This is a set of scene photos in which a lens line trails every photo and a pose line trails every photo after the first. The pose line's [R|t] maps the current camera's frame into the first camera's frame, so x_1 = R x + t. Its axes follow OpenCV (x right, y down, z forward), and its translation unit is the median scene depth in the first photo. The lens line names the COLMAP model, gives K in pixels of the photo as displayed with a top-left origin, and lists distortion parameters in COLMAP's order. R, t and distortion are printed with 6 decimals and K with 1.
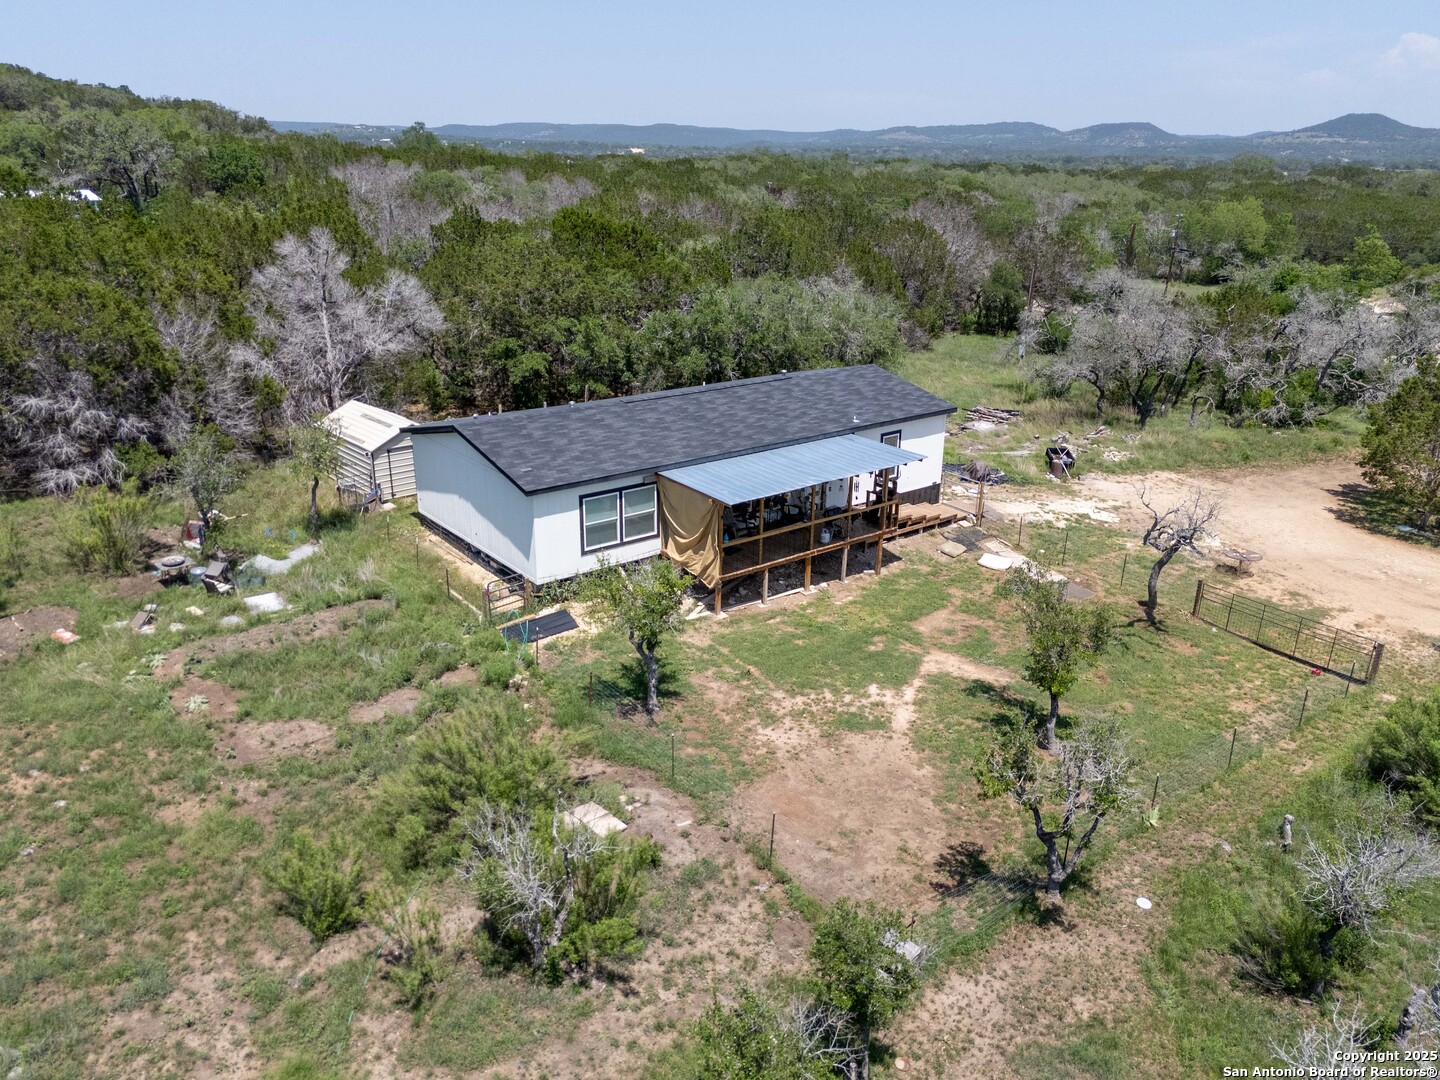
lens RADIAL K [[1061.3, 0, 716.1], [0, 1061.3, 541.5], [0, 0, 1]] dist [0.066209, -0.057475]
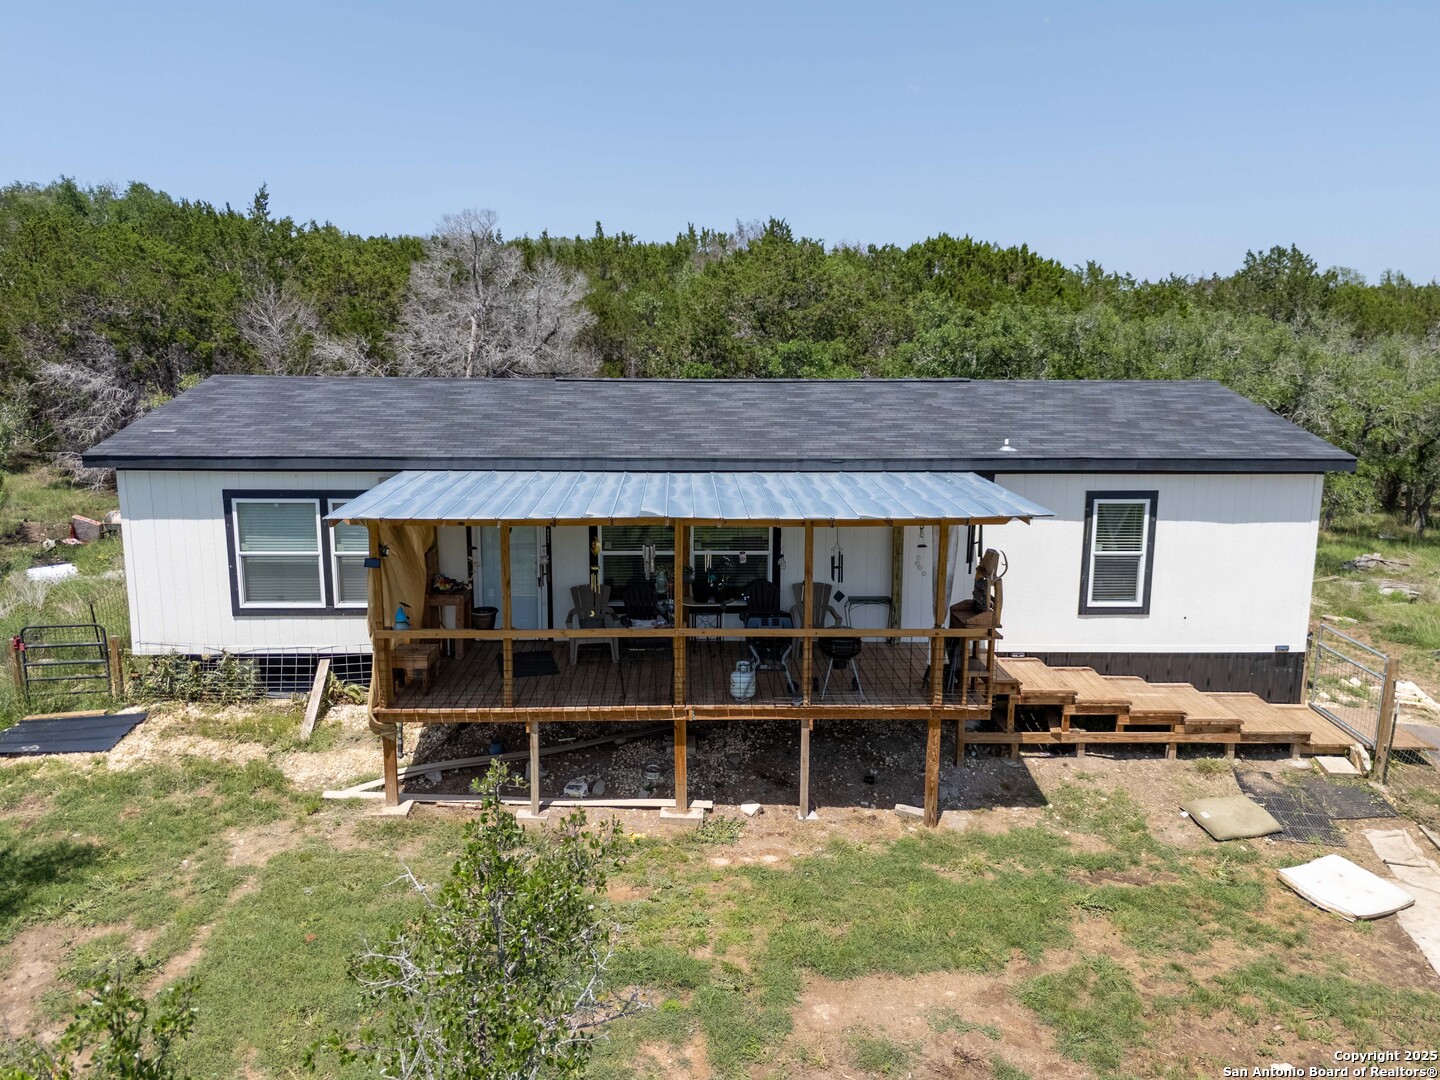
lens RADIAL K [[1061.3, 0, 716.1], [0, 1061.3, 541.5], [0, 0, 1]] dist [0.066209, -0.057475]
pose [[0.804607, 0.102353, -0.584919, 0.293831], [-0.199419, 0.974400, -0.103811, -0.011571], [0.559320, 0.200171, 0.804421, 0.613406]]
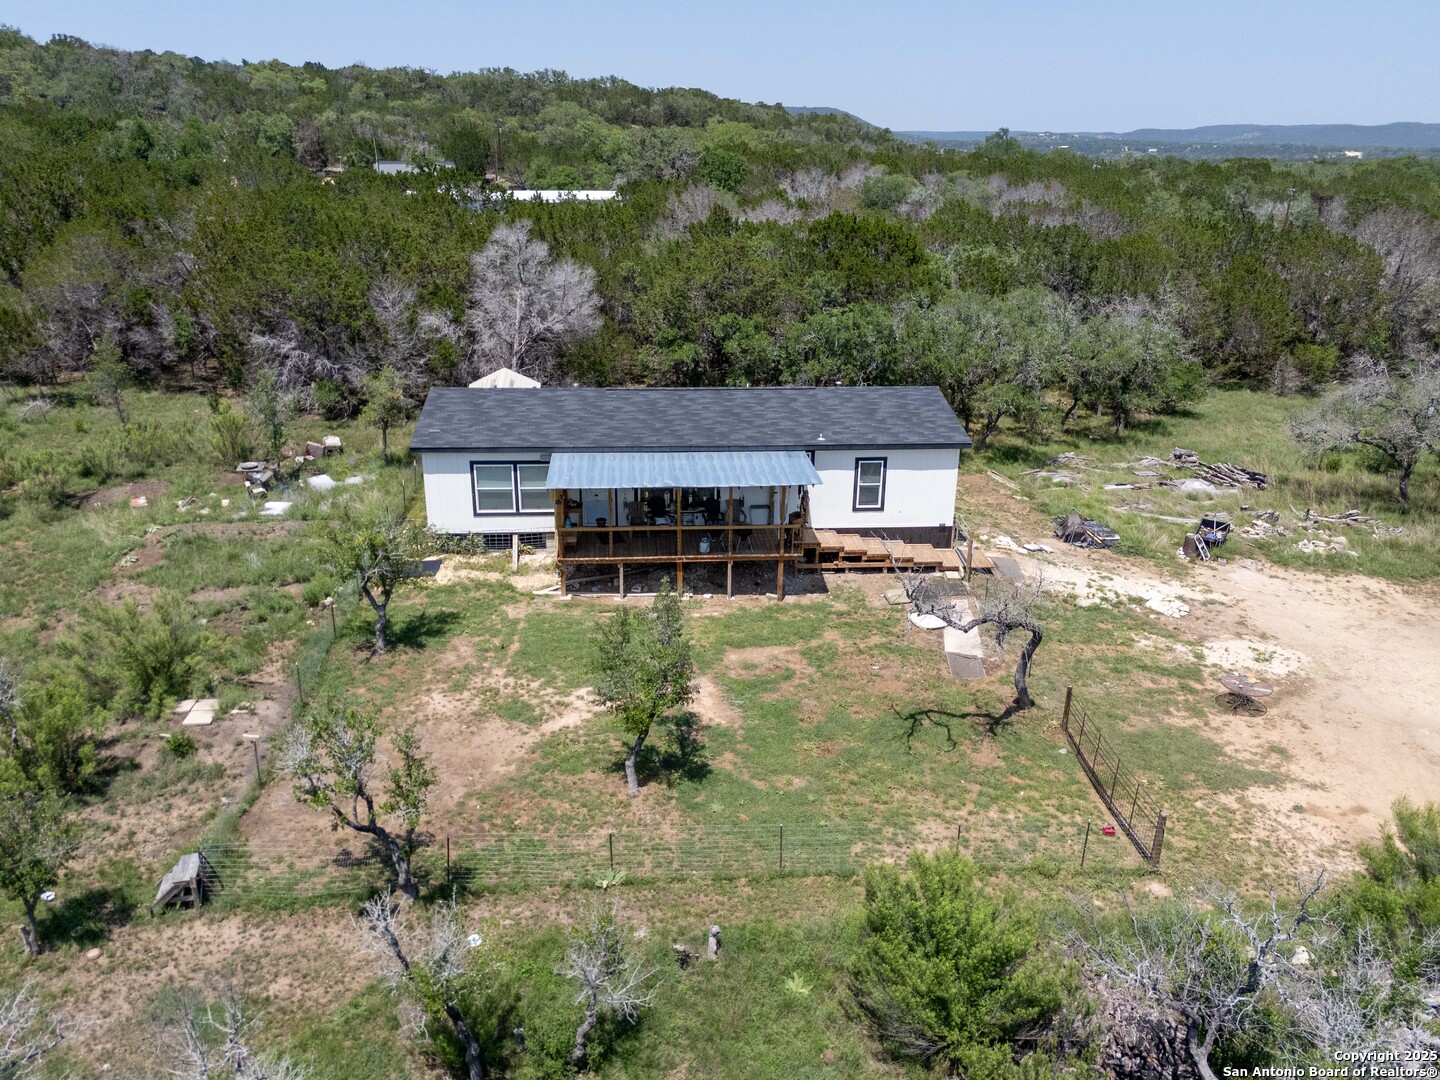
lens RADIAL K [[1063.8, 0, 716.4], [0, 1063.8, 541.1], [0, 0, 1]] dist [0.061197, -0.042933]
pose [[0.834515, 0.186800, -0.518353, 0.565731], [-0.190319, 0.980598, 0.046980, -0.052425], [0.517072, 0.059447, 0.853875, 0.160124]]
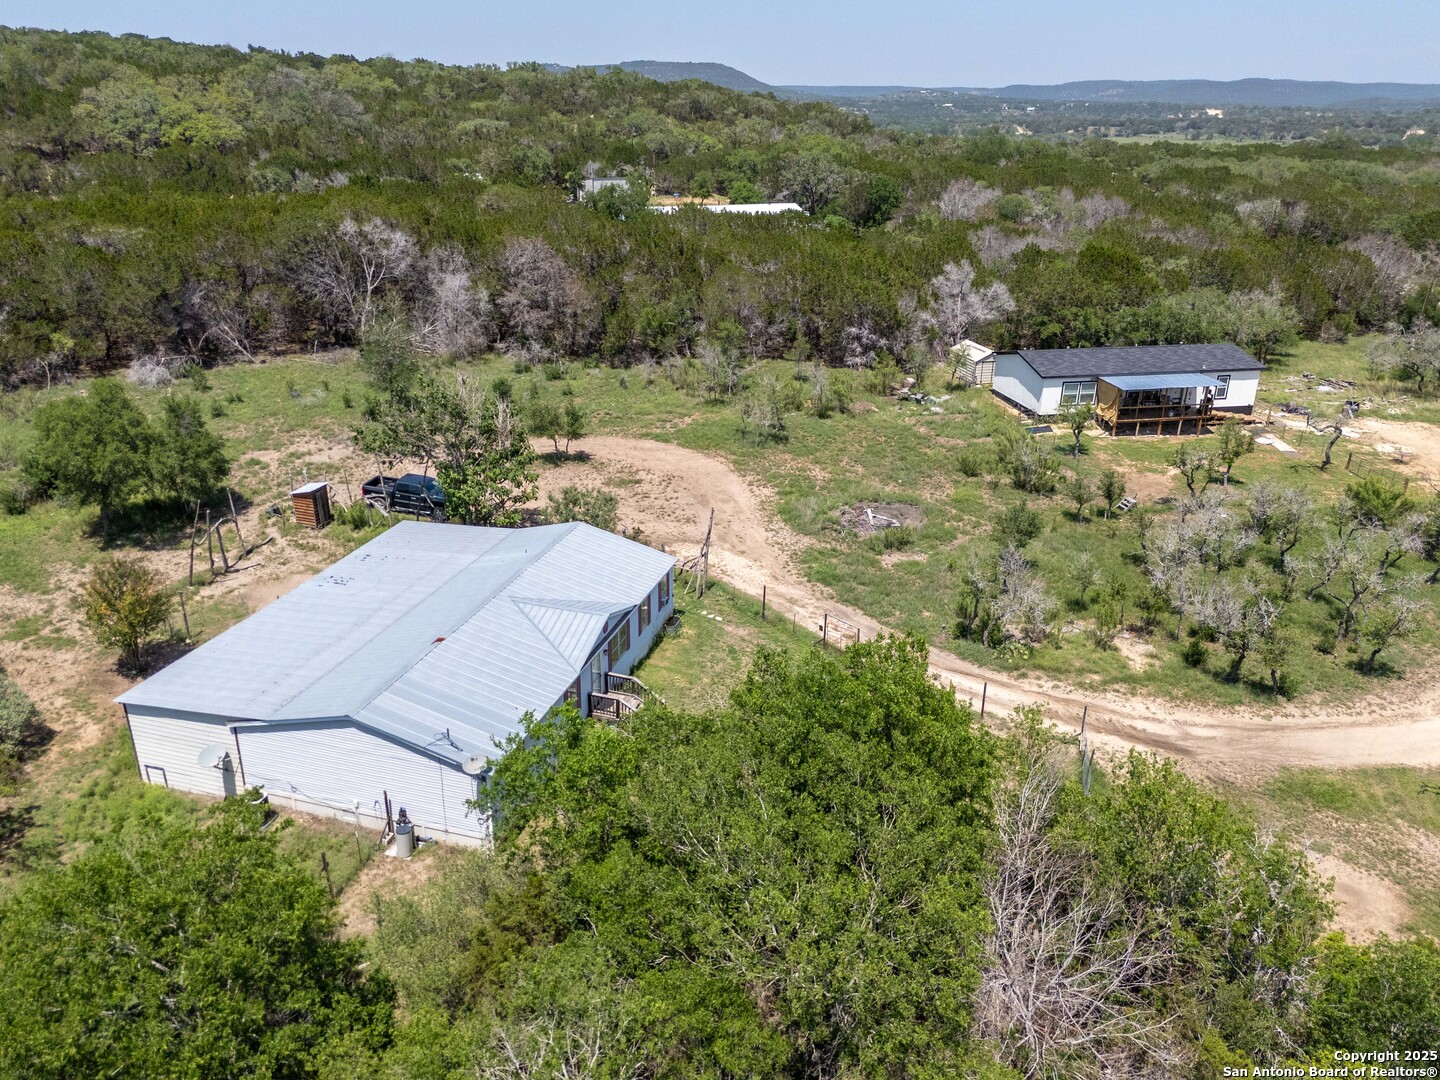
lens RADIAL K [[1061.3, 0, 716.1], [0, 1061.3, 541.5], [0, 0, 1]] dist [0.066209, -0.057475]
pose [[0.888719, 0.170309, -0.425645, 0.242047], [-0.156370, 0.985370, 0.067776, 0.243729], [0.430961, 0.006324, 0.902348, -1.402735]]
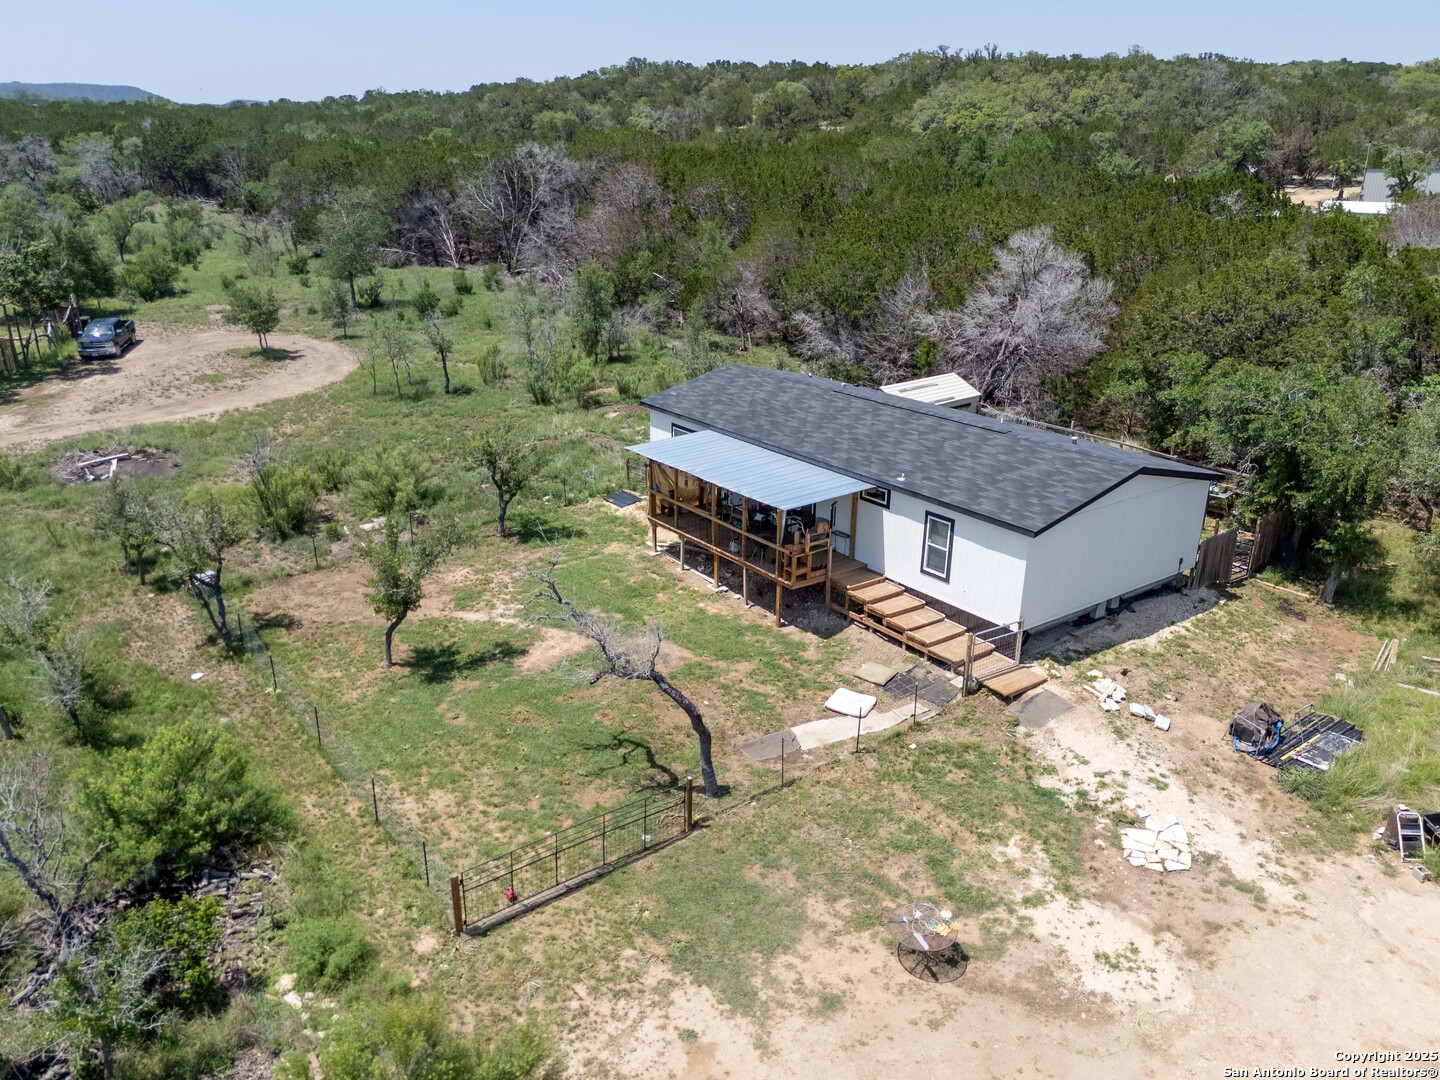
lens RADIAL K [[1061.3, 0, 716.1], [0, 1061.3, 541.5], [0, 0, 1]] dist [0.066209, -0.057475]
pose [[-0.015019, 0.334583, -0.942247, 0.936105], [-0.352221, 0.880180, 0.318158, -0.285788], [0.935796, 0.336658, 0.104627, 0.809211]]
